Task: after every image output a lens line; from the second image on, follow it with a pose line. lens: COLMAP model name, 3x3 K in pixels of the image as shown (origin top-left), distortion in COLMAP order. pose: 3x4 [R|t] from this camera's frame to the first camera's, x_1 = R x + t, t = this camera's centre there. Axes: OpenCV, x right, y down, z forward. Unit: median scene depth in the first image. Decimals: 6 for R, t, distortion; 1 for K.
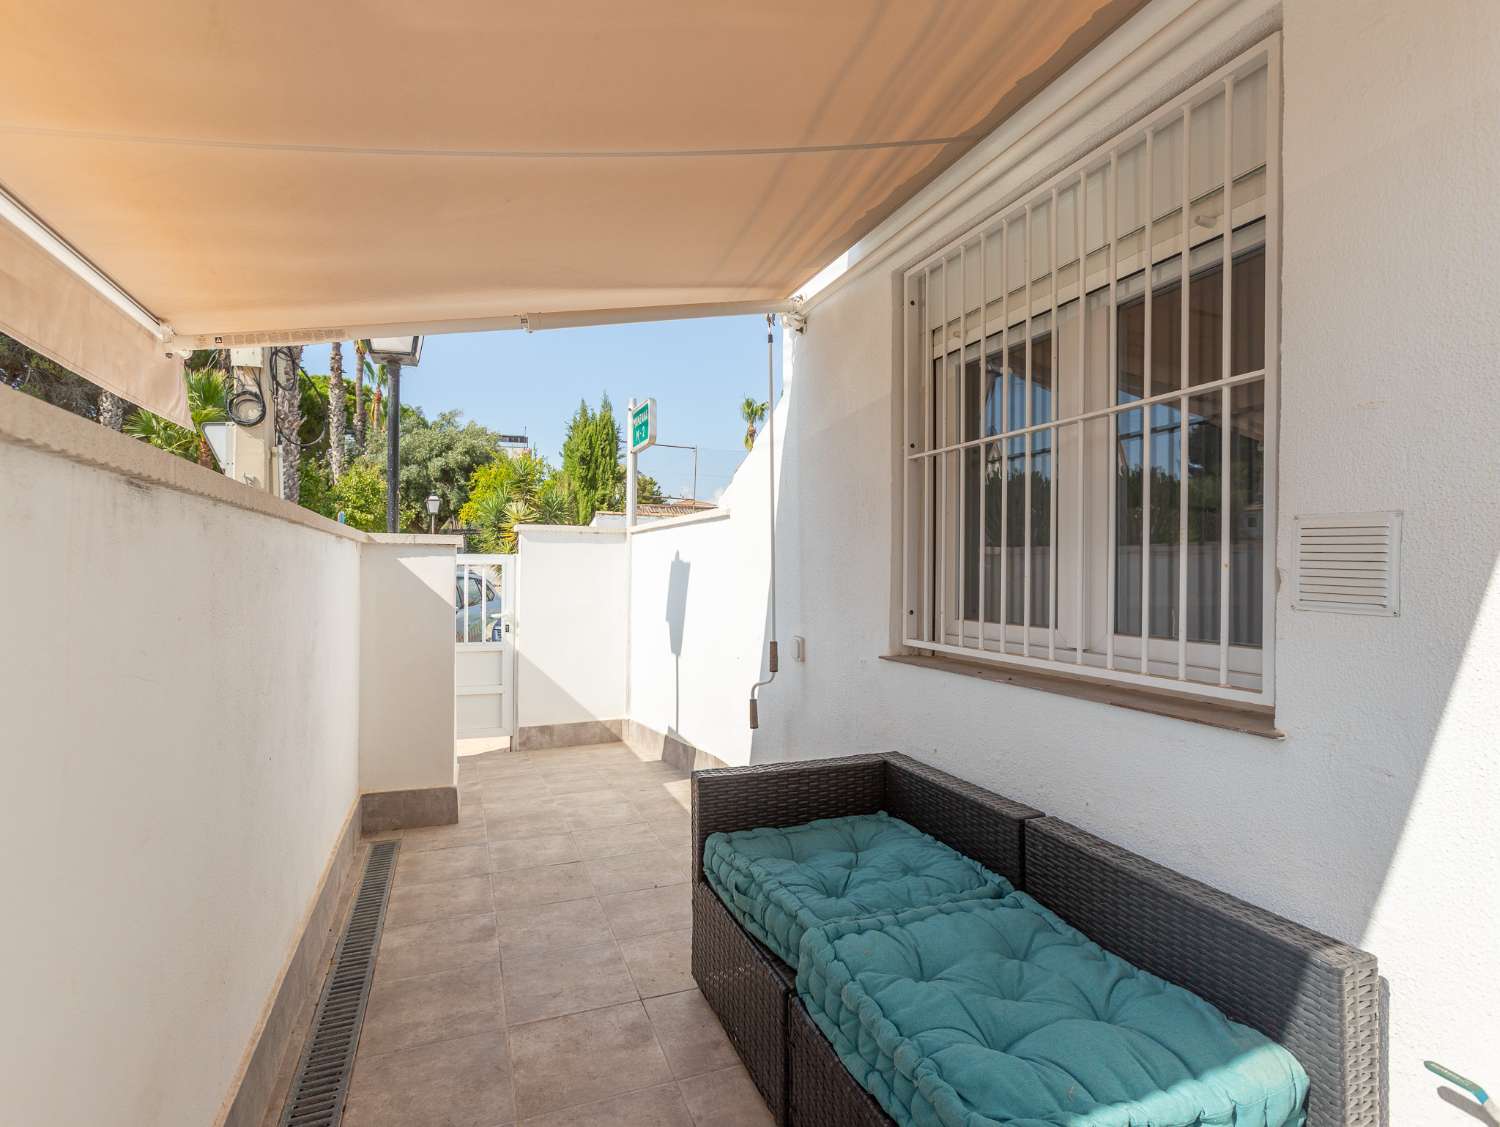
lens RADIAL K [[744.4, 0, 769.3], [0, 744.4, 566.5], [0, 0, 1]] dist [-0.017613, 0.015421]
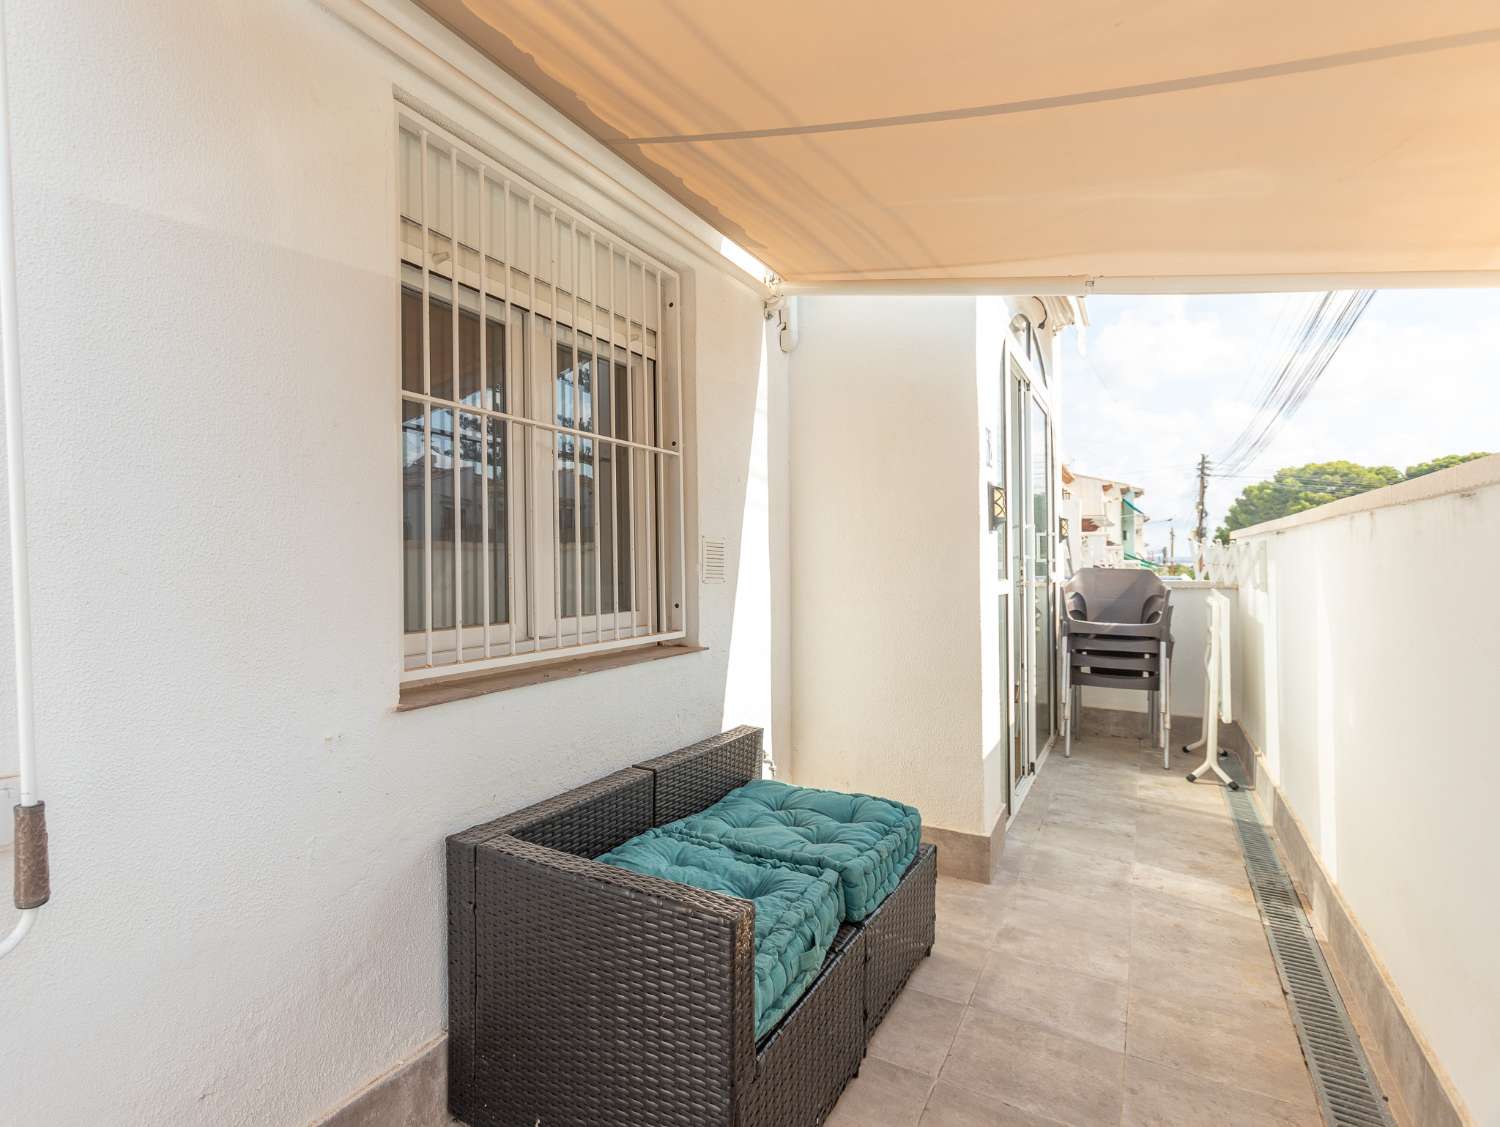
lens RADIAL K [[756.6, 0, 659.2], [0, 756.6, 565.0], [0, 0, 1]] dist [-0.017493, 0.015528]
pose [[-0.556525, 0.002280, 0.830828, -0.599044], [0.004307, 0.999991, 0.000140, 0.005766], [-0.830819, 0.003656, -0.556530, 1.462893]]
